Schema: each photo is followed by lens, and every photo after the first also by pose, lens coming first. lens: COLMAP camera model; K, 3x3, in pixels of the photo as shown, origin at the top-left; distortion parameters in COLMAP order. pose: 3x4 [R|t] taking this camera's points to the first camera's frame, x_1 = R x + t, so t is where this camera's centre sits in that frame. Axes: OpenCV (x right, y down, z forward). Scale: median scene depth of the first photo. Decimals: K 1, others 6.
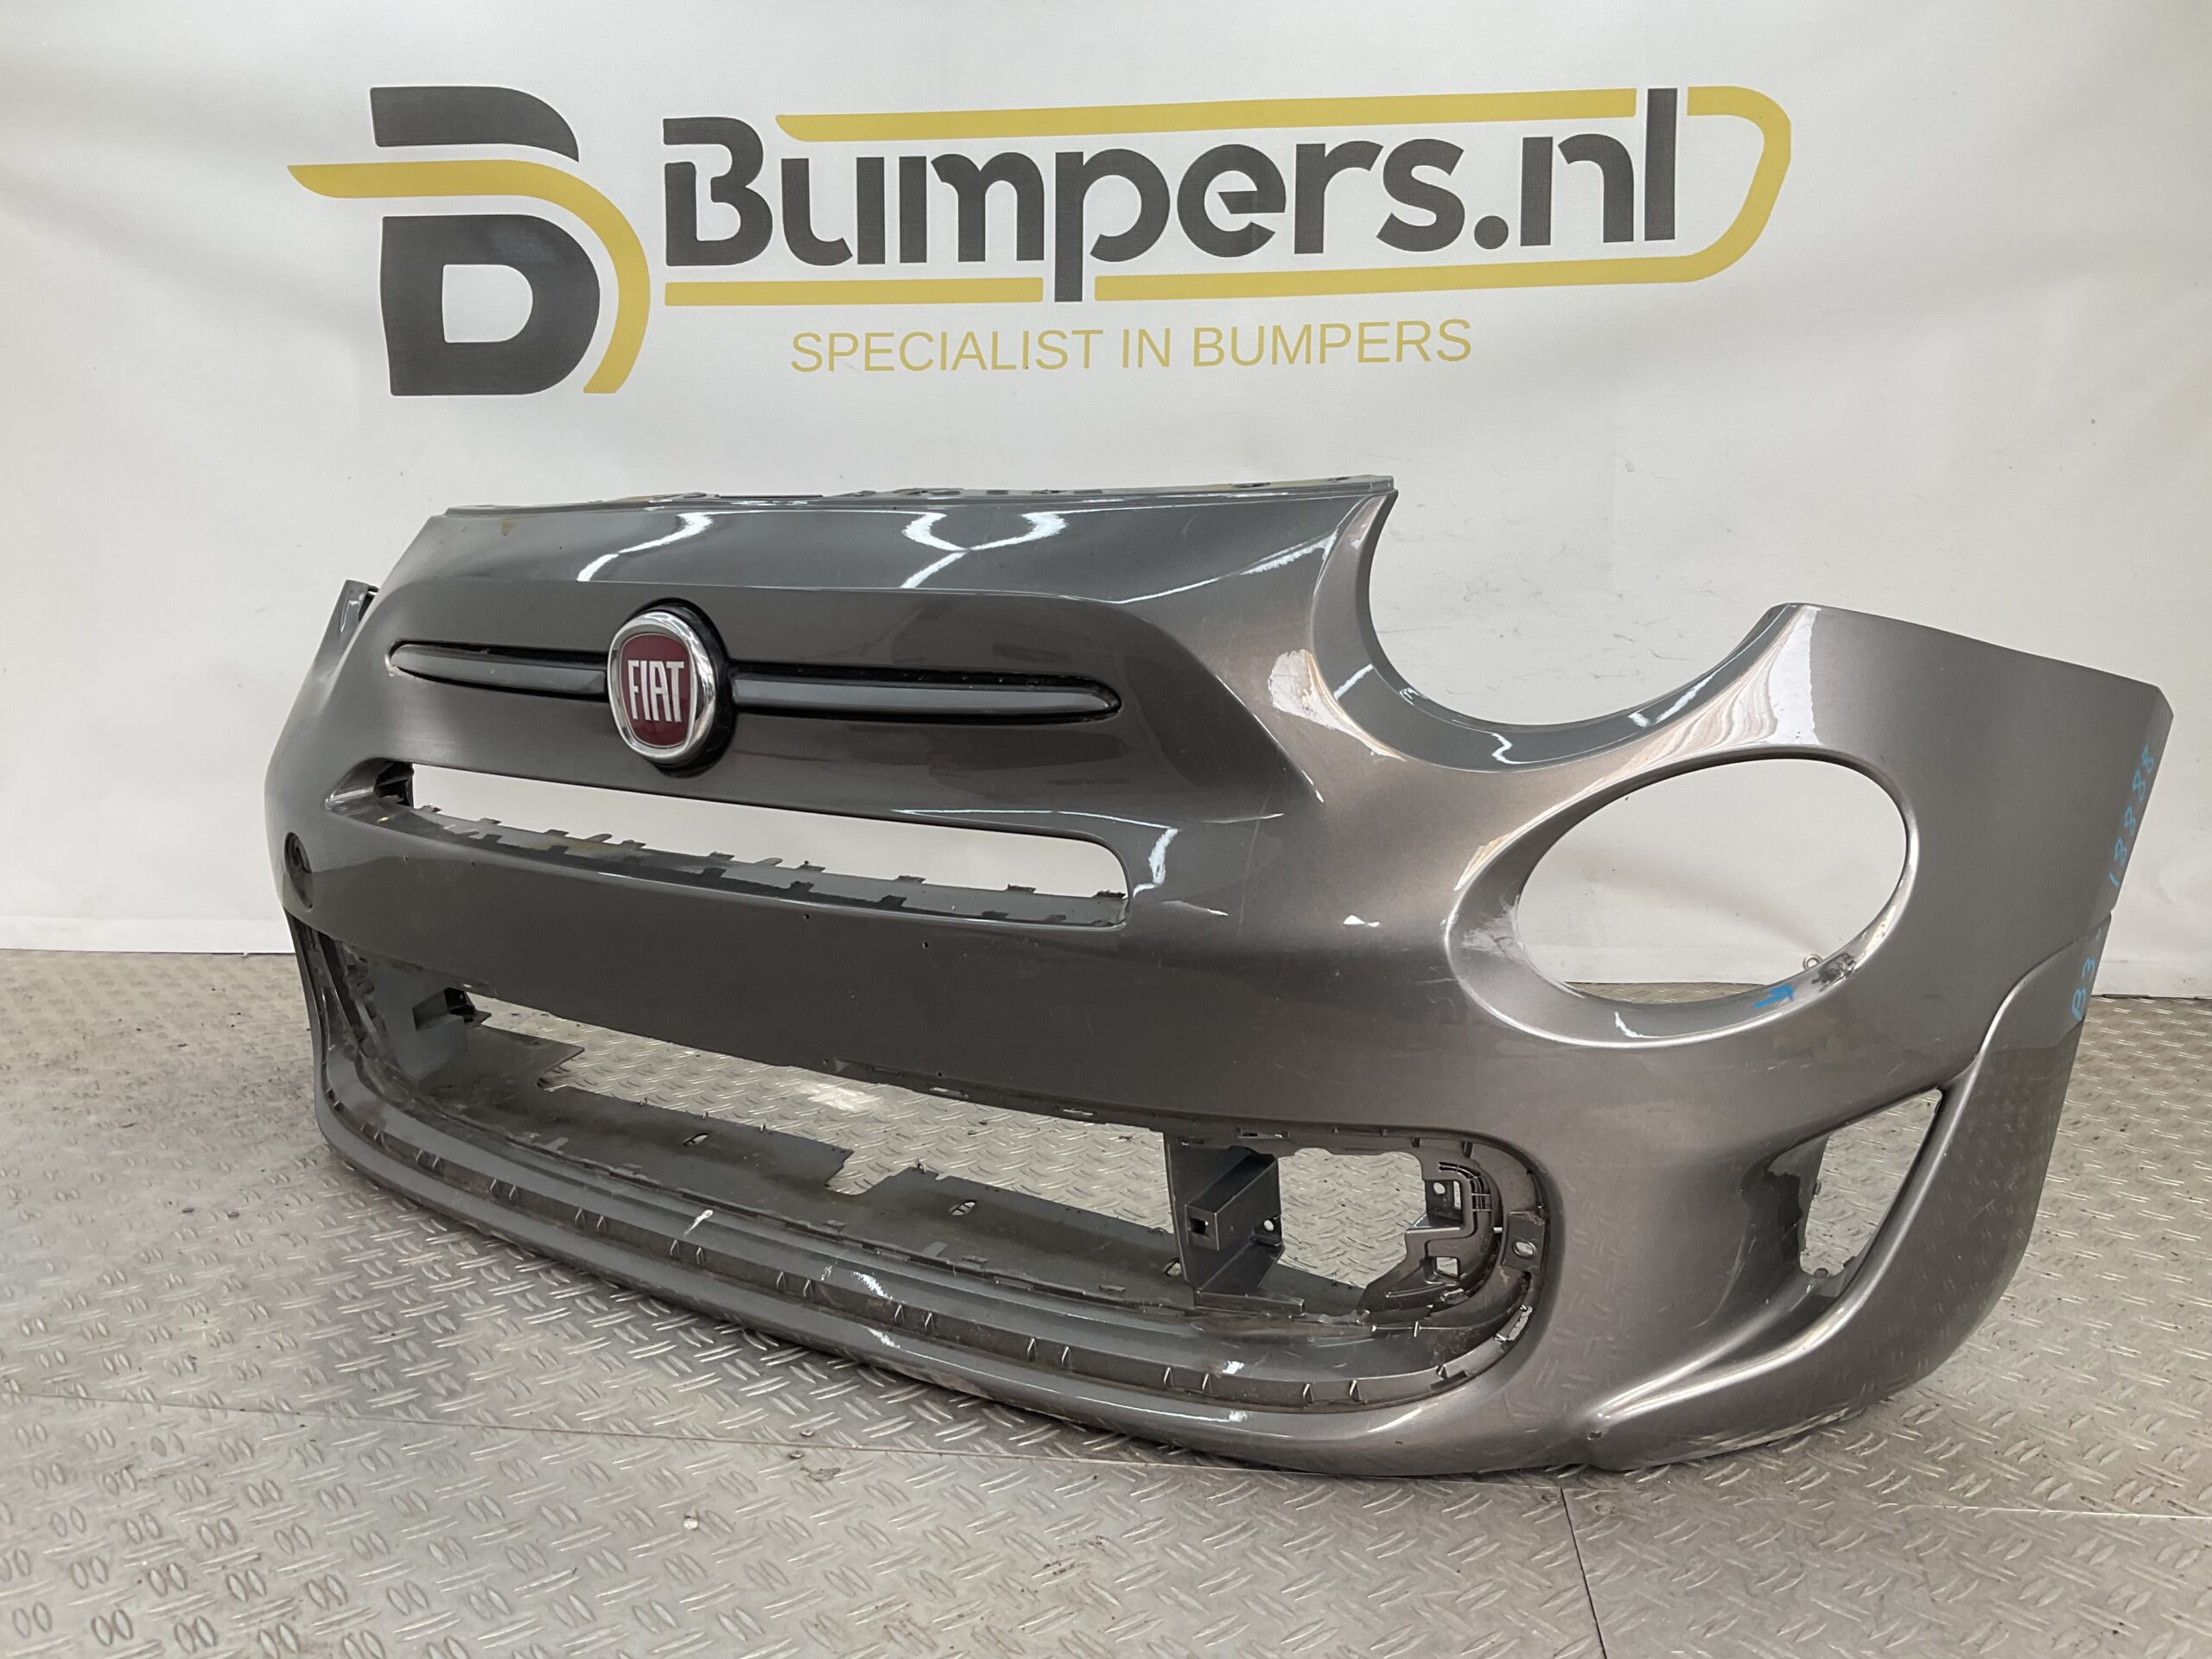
lens RADIAL K [[1865.3, 0, 1106.0], [0, 1865.3, 829.5], [0, 0, 1]] dist [0.125636, -0.241338]
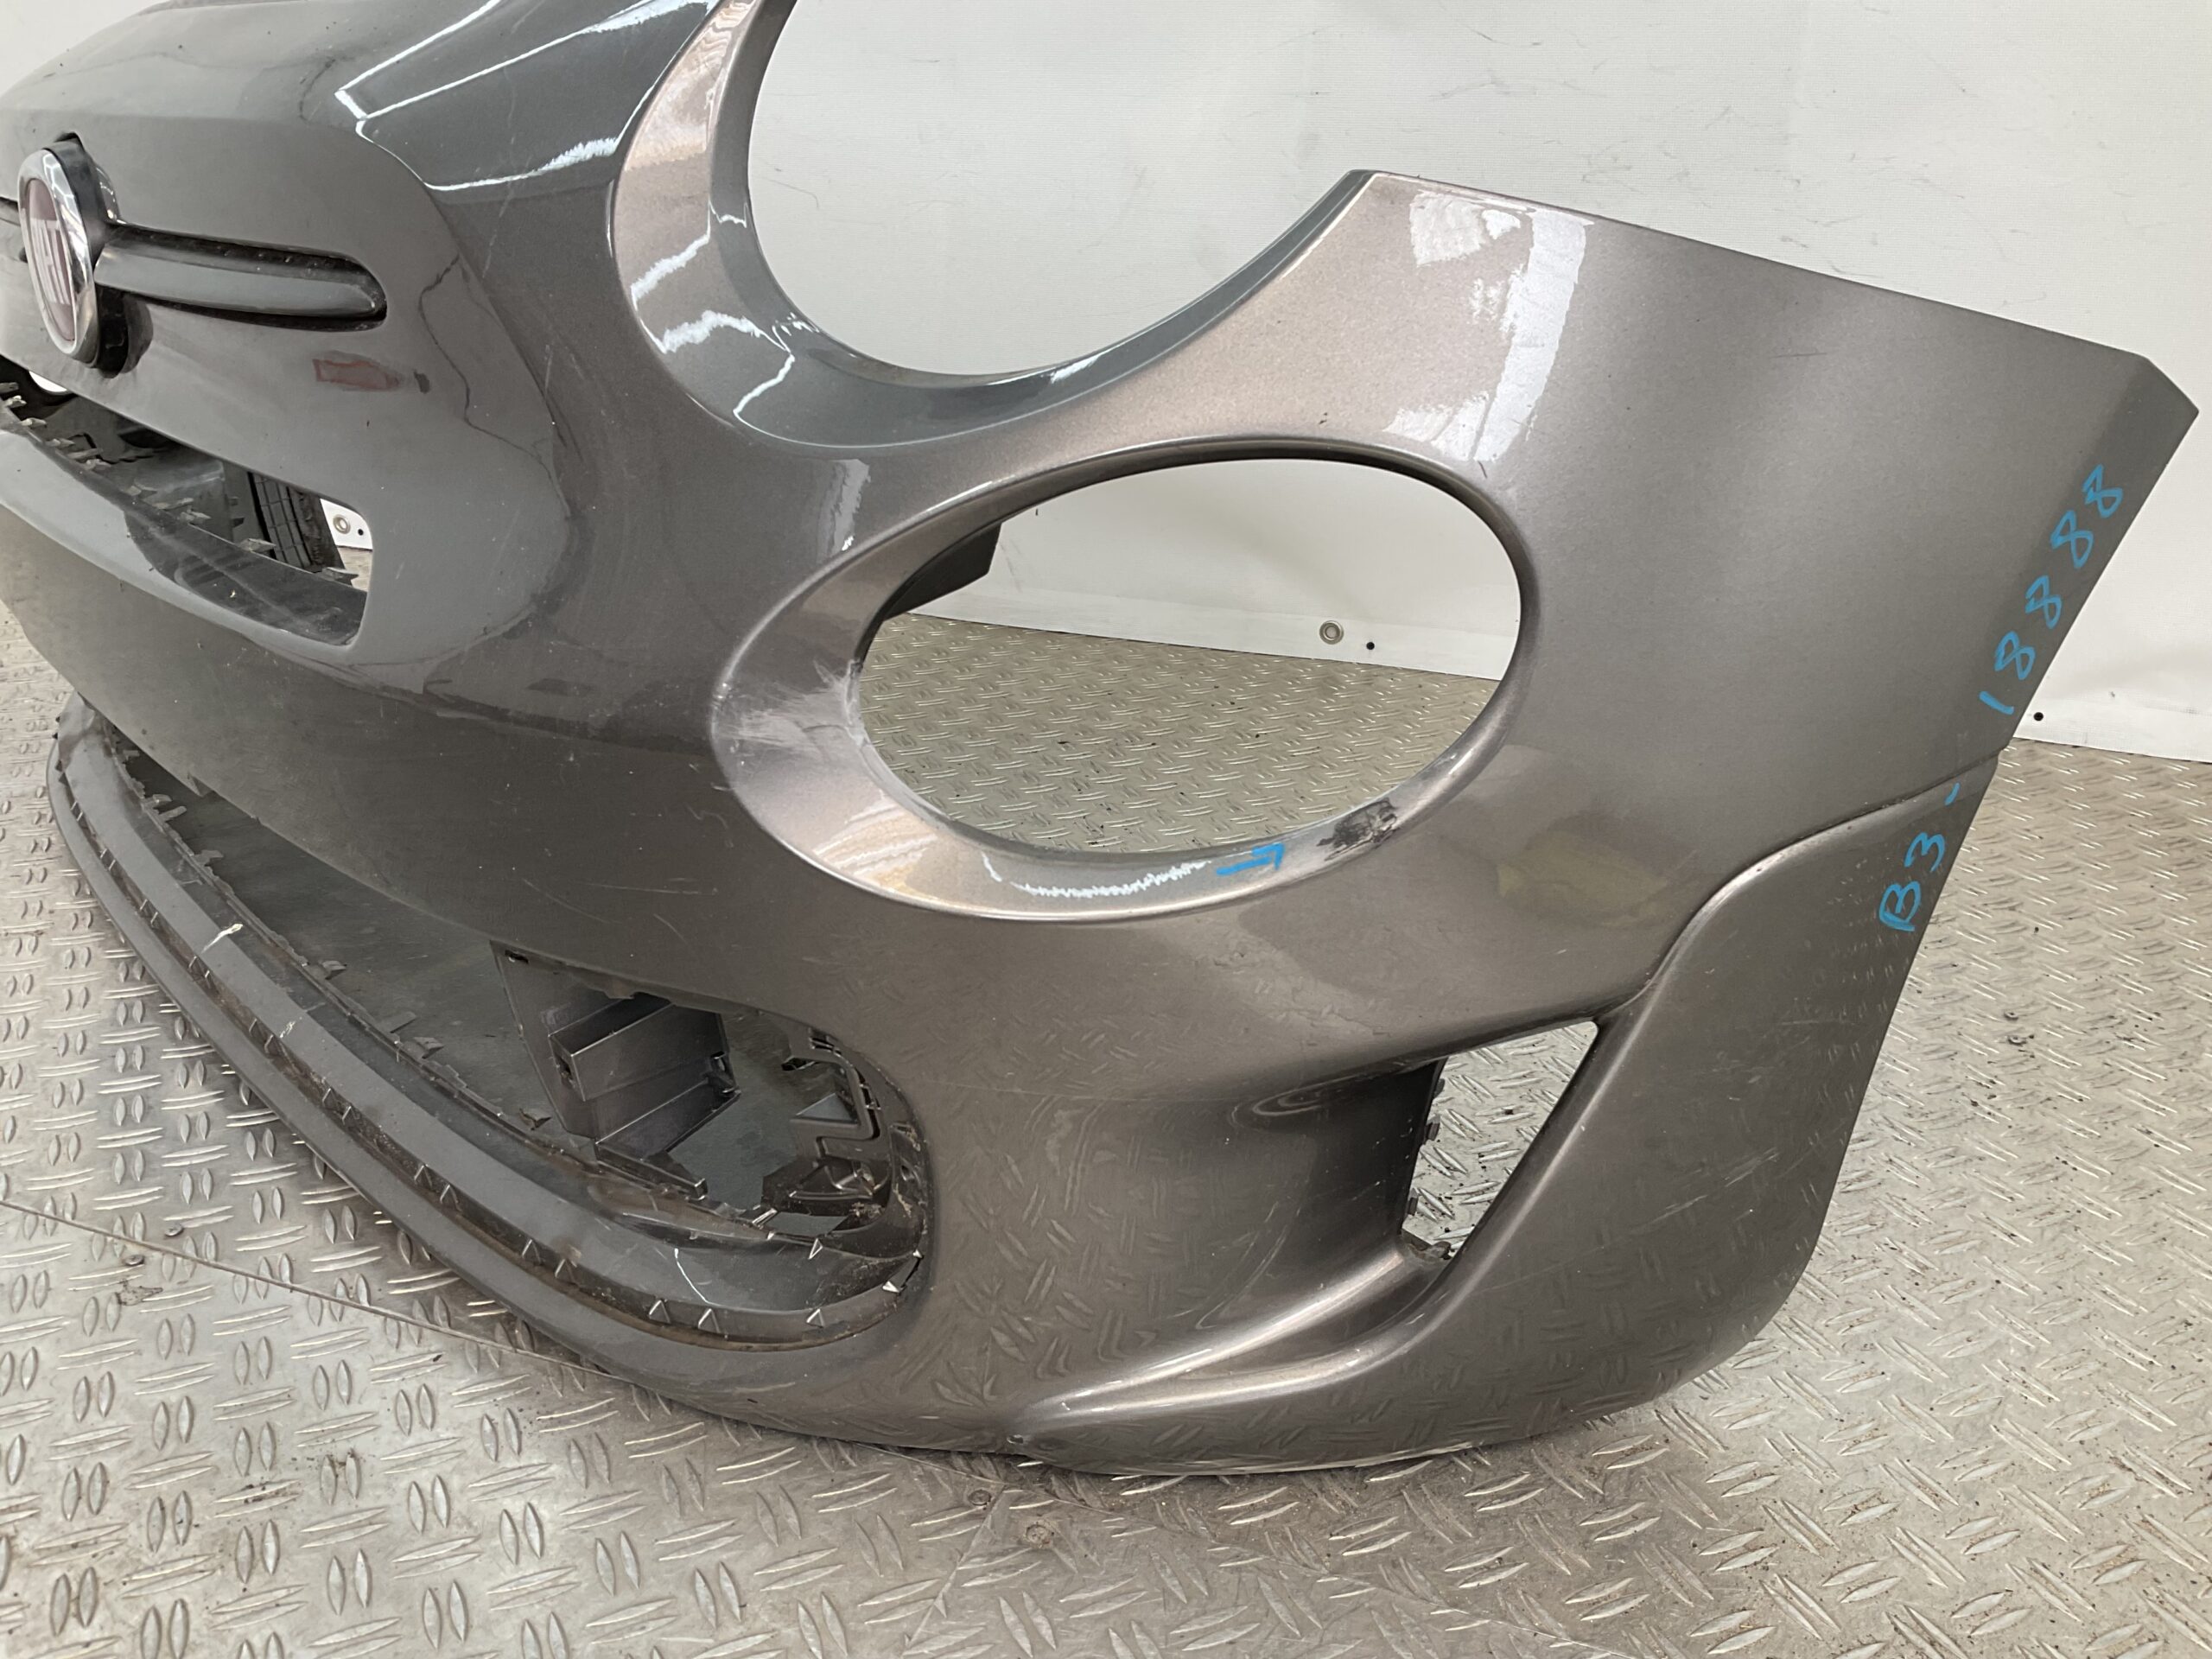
lens RADIAL K [[1865.3, 0, 1106.0], [0, 1865.3, 829.5], [0, 0, 1]] dist [0.125636, -0.241338]
pose [[0.967234, 0.108042, -0.229751, 0.414684], [-0.058152, 0.975154, 0.213760, -0.043604], [0.247137, -0.193396, 0.949485, 0.391728]]
